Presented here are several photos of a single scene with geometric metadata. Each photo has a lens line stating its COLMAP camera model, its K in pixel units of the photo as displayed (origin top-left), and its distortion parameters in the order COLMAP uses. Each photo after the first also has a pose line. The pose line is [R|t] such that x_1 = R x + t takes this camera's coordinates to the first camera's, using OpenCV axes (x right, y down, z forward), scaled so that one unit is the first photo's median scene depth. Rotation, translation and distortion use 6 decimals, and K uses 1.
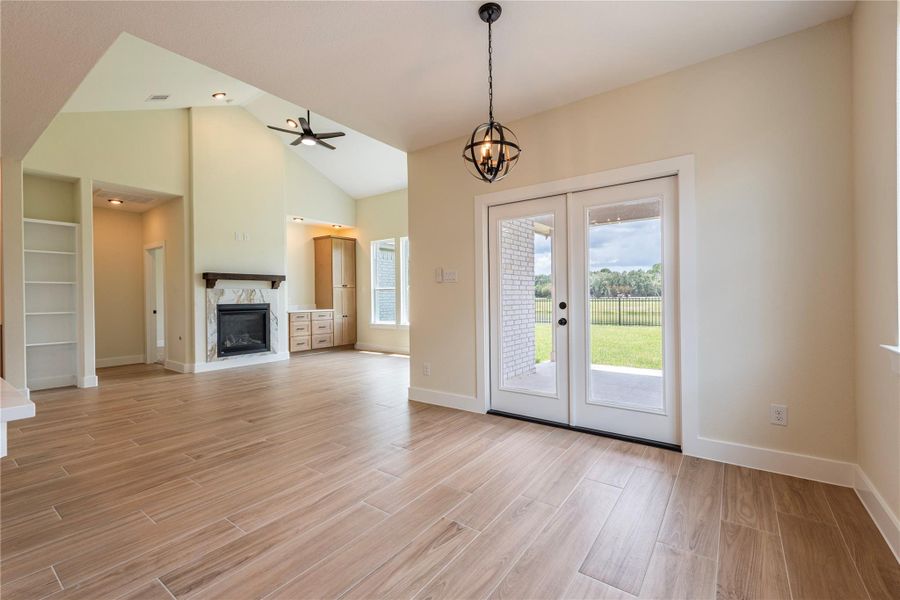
lens RADIAL K [[385.4, 0, 456.8], [0, 385.4, 300.7], [0, 0, 1]] dist [0.002360, -0.001300]
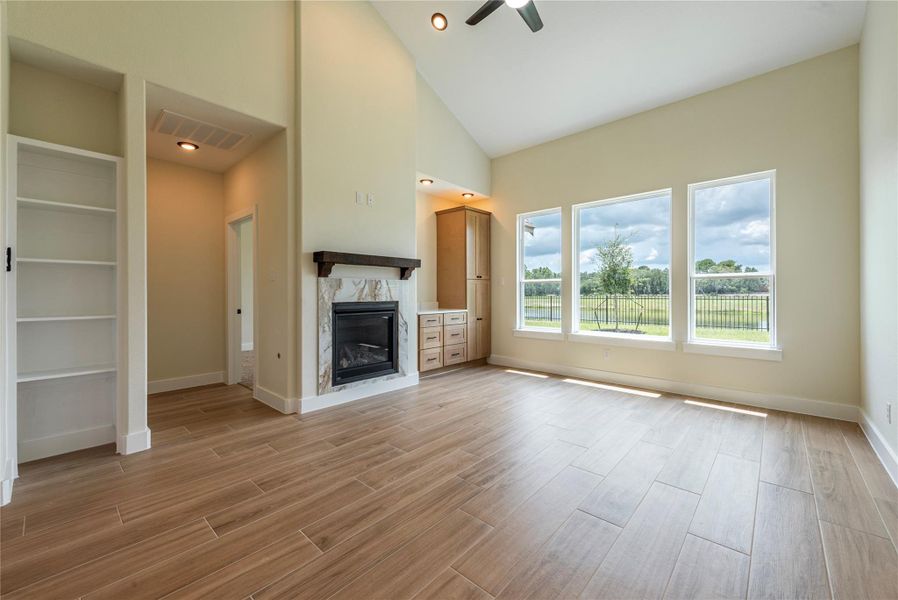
lens RADIAL K [[354.9, 0, 441.5], [0, 354.9, 294.5], [0, 0, 1]] dist [0.012495, 0.000105]
pose [[0.992161, 0.006678, -0.124790, -0.352638], [-0.007510, 0.999953, -0.006200, -0.001326], [0.124743, 0.007089, 0.992164, 0.420532]]
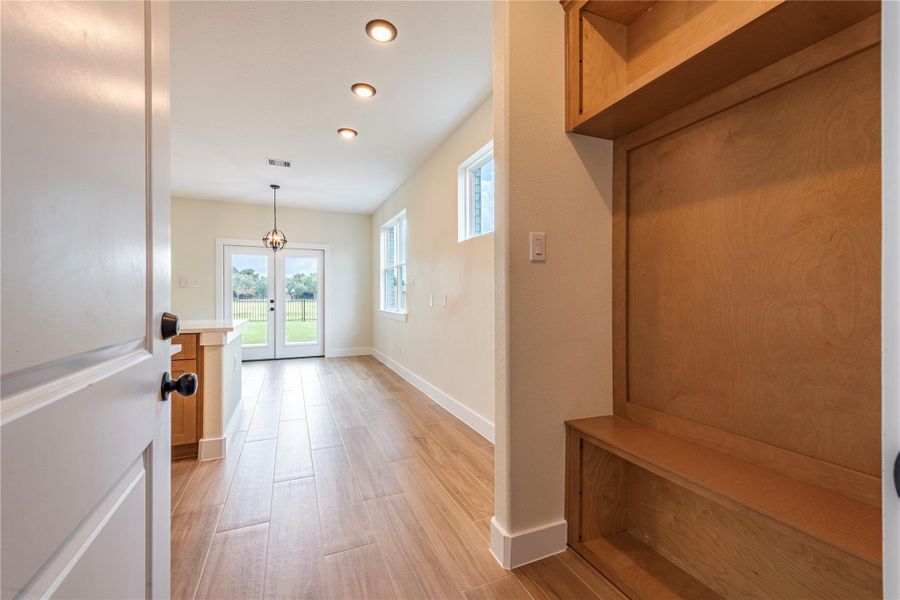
lens RADIAL K [[385.4, 0, 449.4], [0, 385.4, 295.1], [0, 0, 1]] dist [0.002360, -0.001300]
pose [[0.522333, 0.019094, 0.852528, -0.497924], [0.001944, 0.999720, -0.023582, 0.015043], [-0.852739, 0.013975, 0.522149, -0.446275]]
